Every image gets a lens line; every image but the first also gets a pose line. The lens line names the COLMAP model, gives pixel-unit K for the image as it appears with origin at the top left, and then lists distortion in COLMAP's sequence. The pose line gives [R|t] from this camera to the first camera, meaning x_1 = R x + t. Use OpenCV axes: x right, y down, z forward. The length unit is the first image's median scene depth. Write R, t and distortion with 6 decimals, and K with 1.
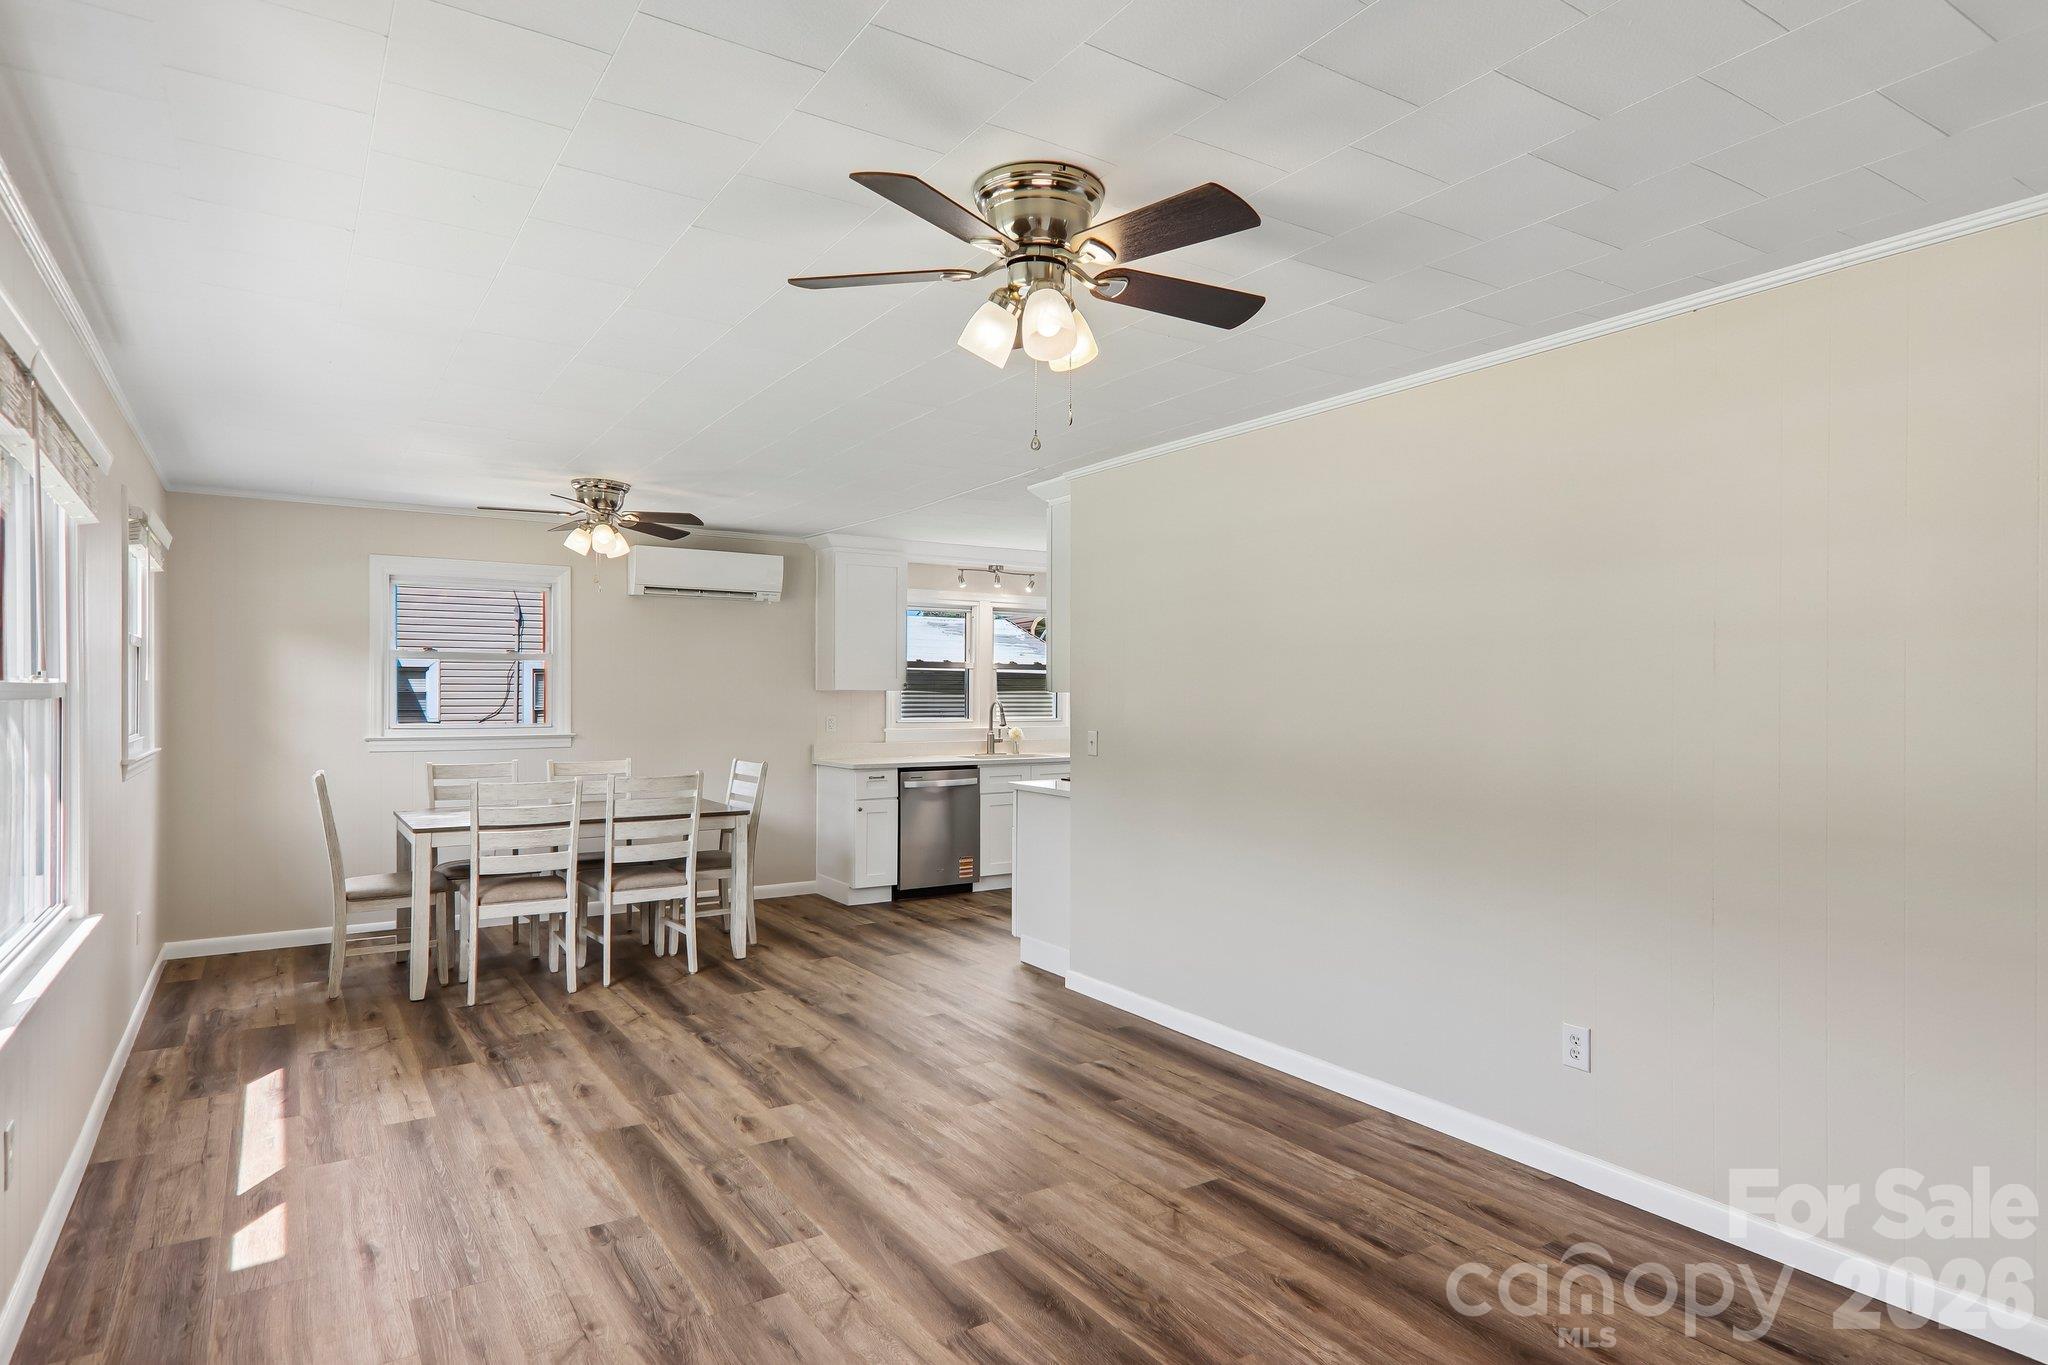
lens RADIAL K [[1142.7, 0, 1029.4], [0, 1142.7, 695.8], [0, 0, 1]] dist [0.034411, -0.013900]
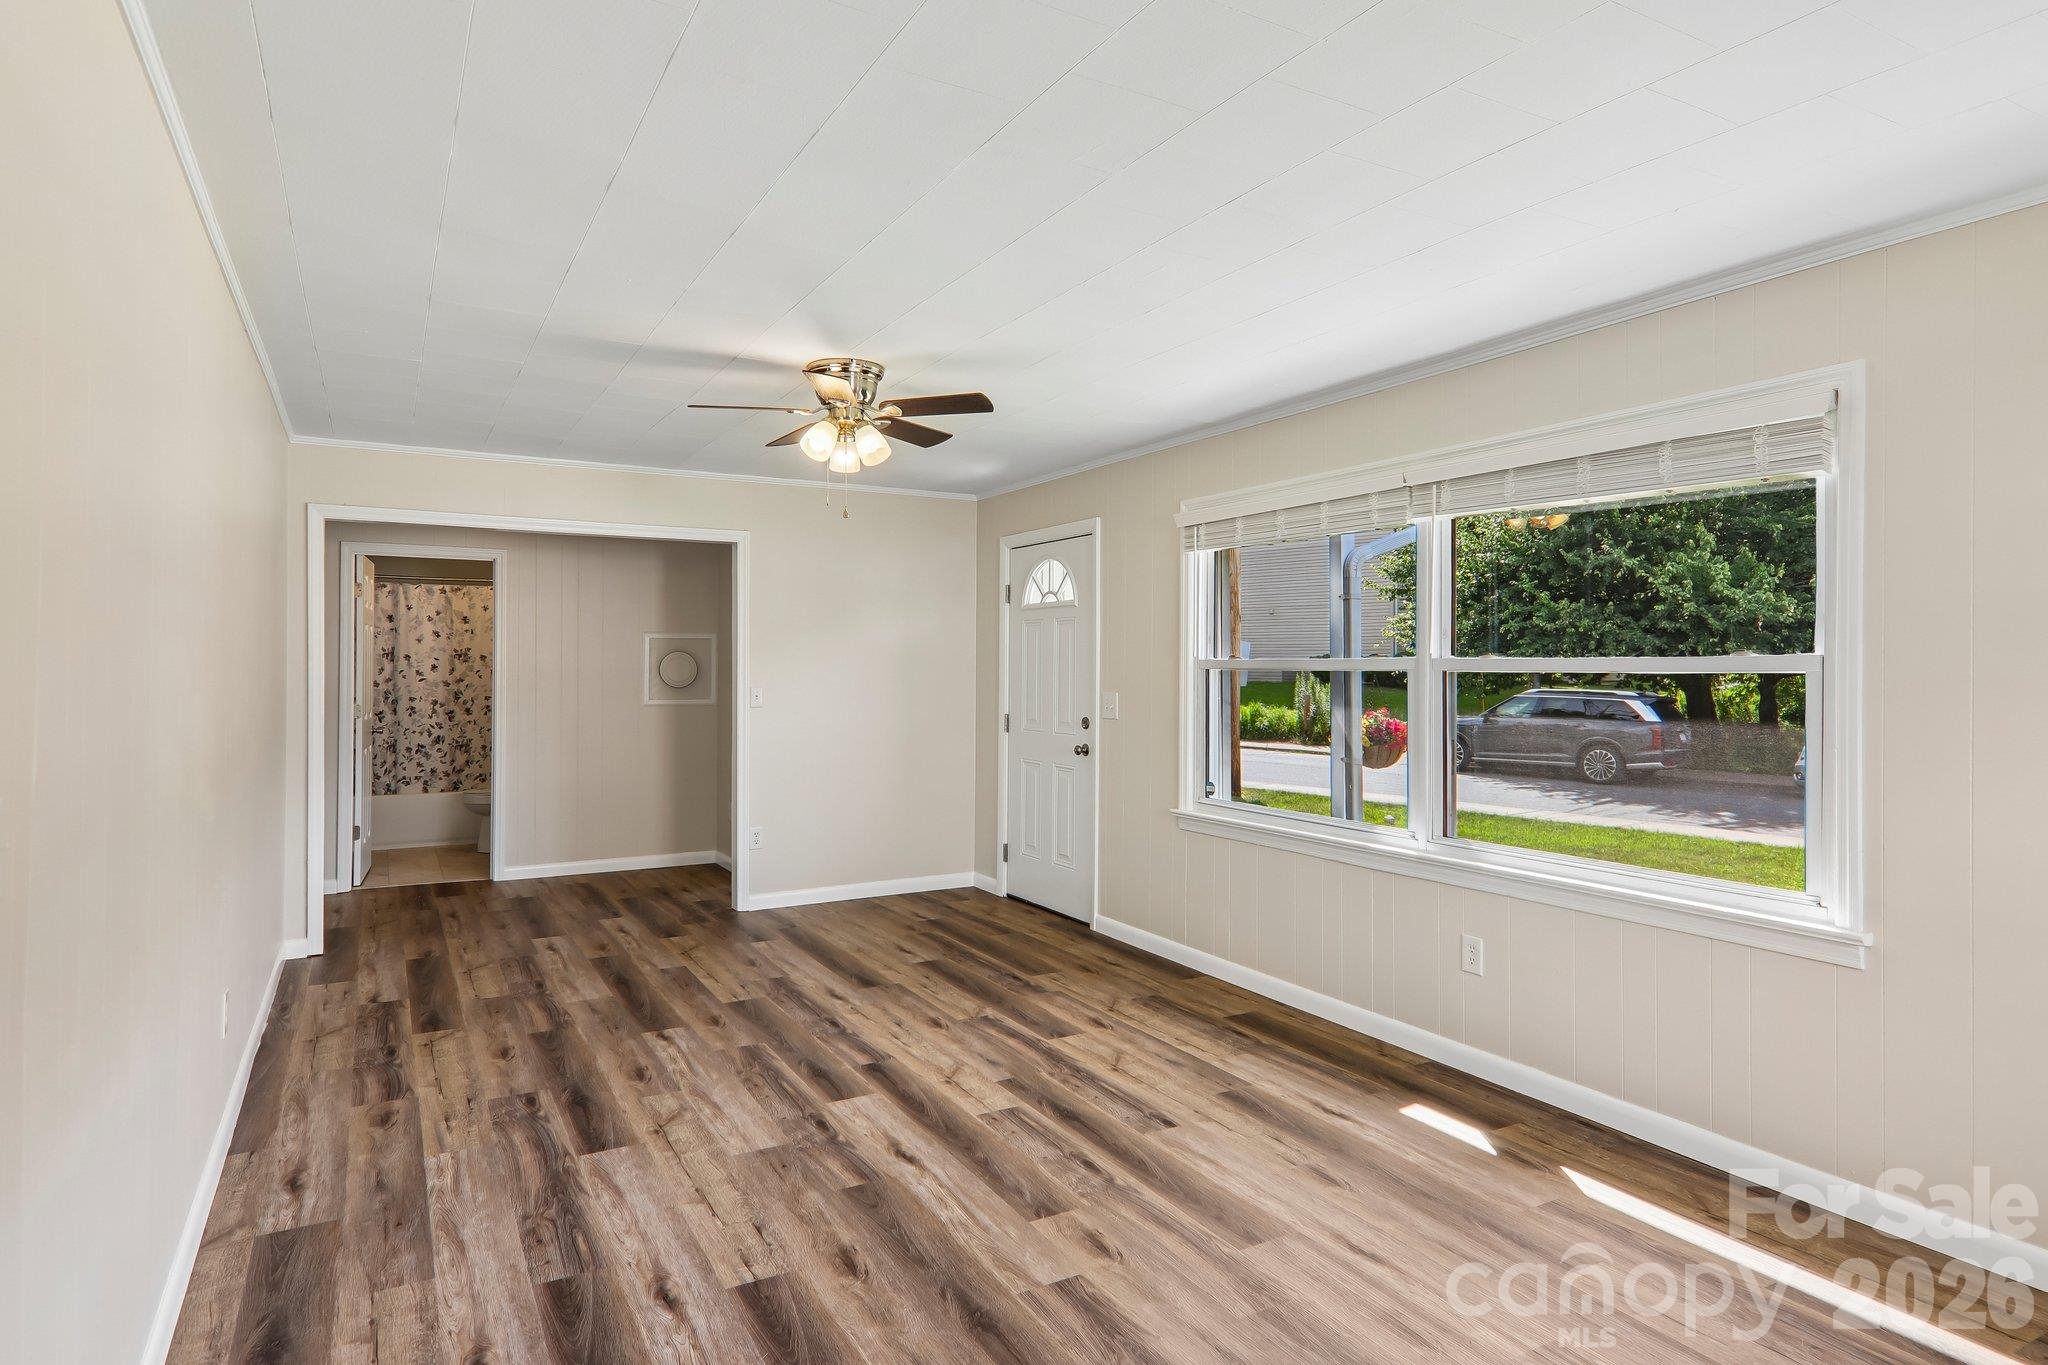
lens RADIAL K [[1142.9, 0, 1028.4], [0, 1142.9, 667.8], [0, 0, 1]] dist [0.027355, -0.010730]
pose [[-0.997690, -0.008149, 0.067434, -0.174439], [-0.008051, 0.999966, 0.001725, 0.001013], [-0.067446, 0.001178, -0.997722, 1.227250]]
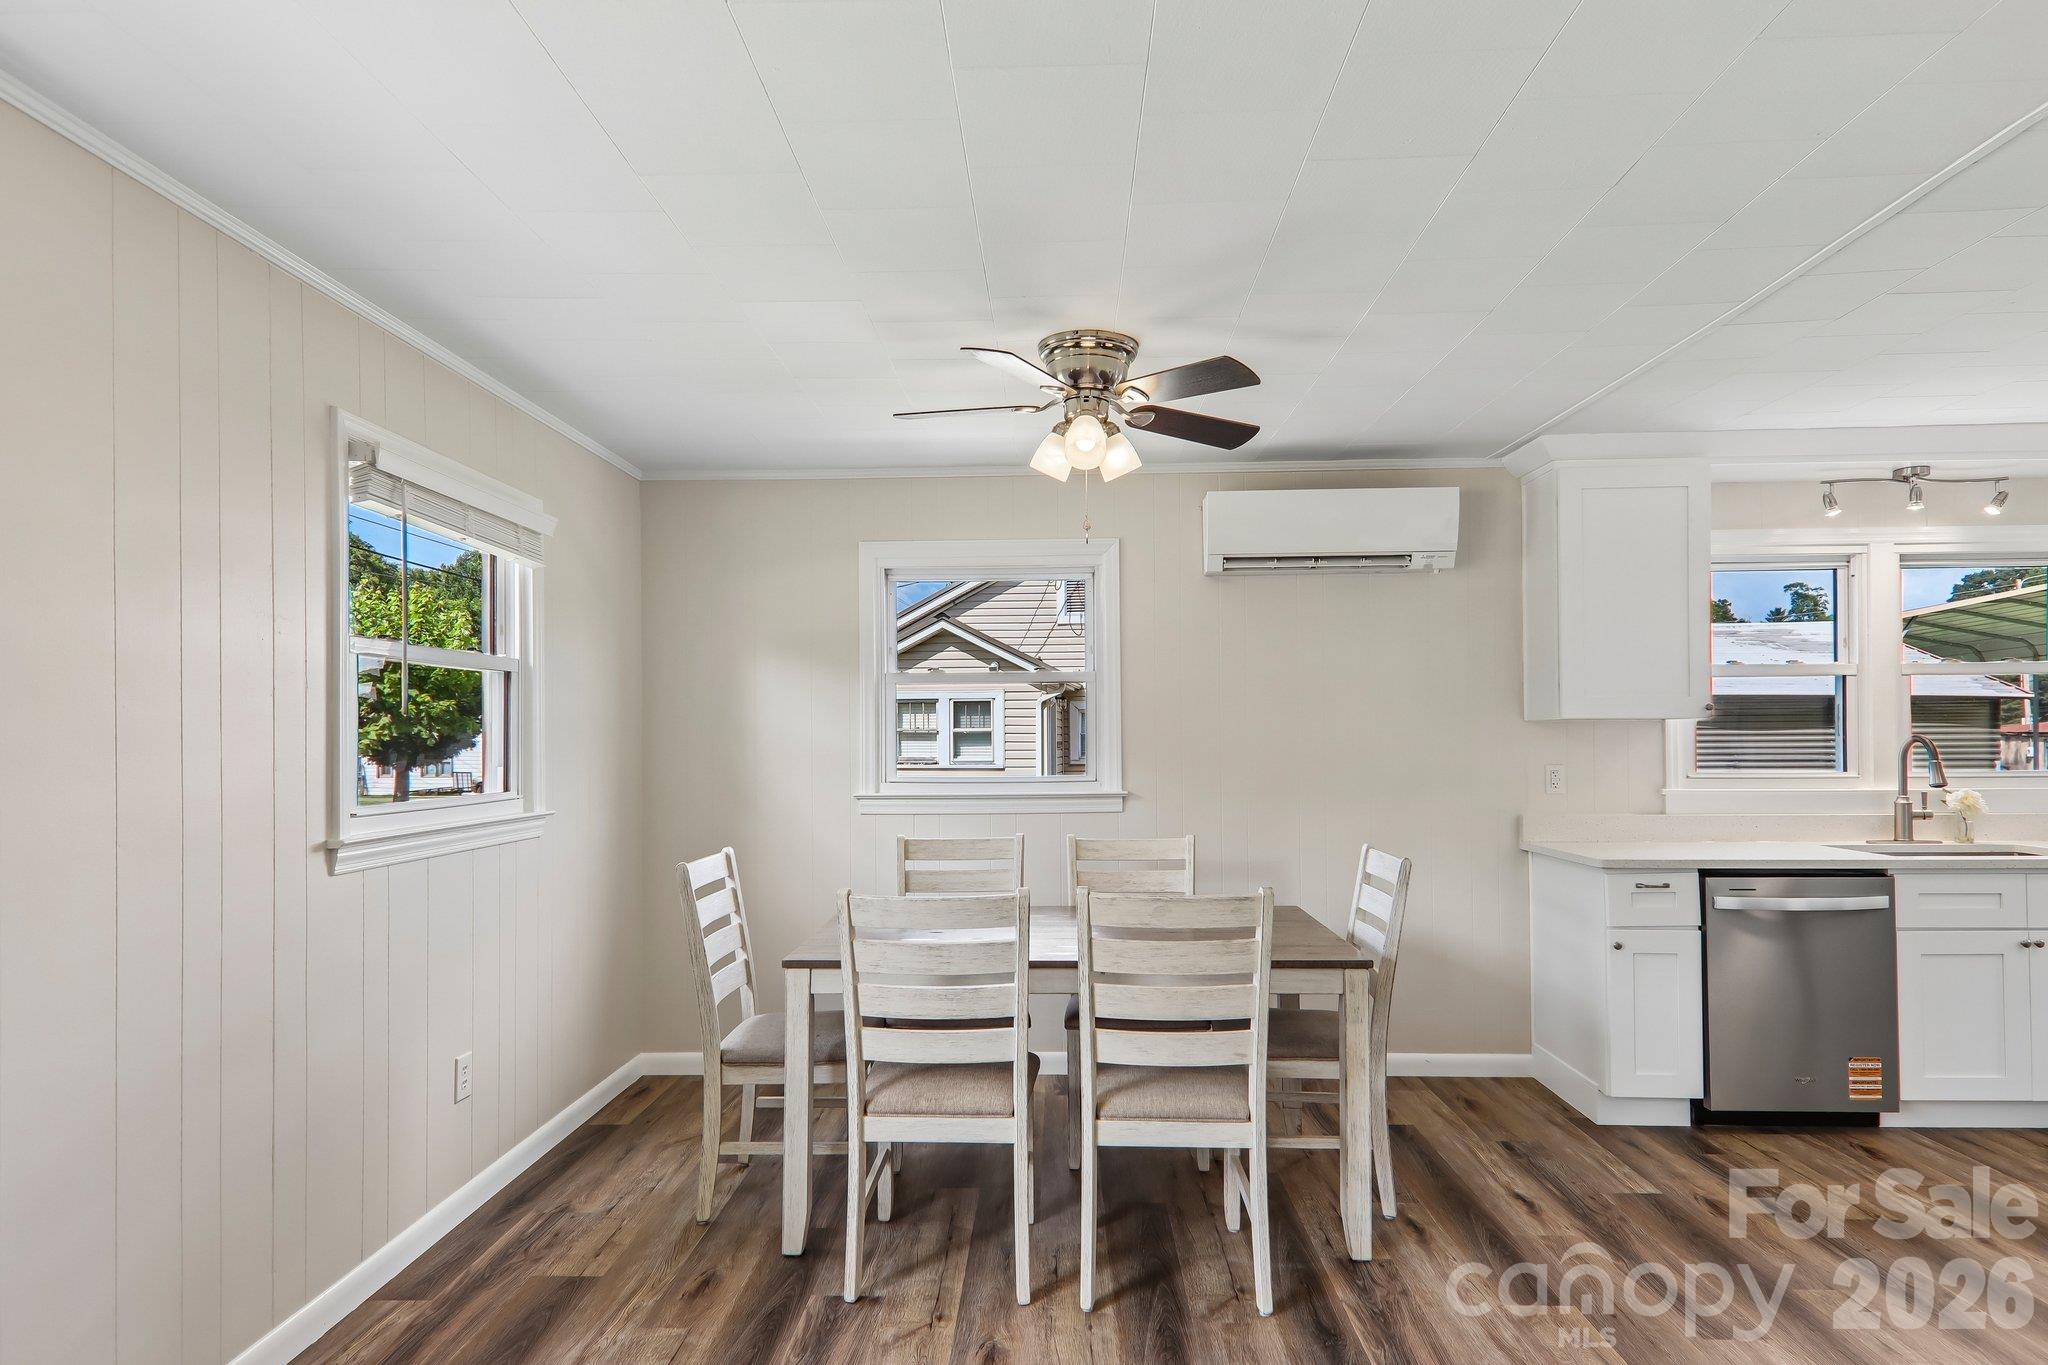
lens RADIAL K [[1141.5, 0, 1024.8], [0, 1141.5, 723.3], [0, 0, 1]] dist [0.038224, -0.018347]
pose [[0.819062, -0.015658, -0.573492, -0.092855], [0.009086, 0.999856, -0.014323, 0.003734], [0.573634, 0.006520, 0.819086, 0.577316]]
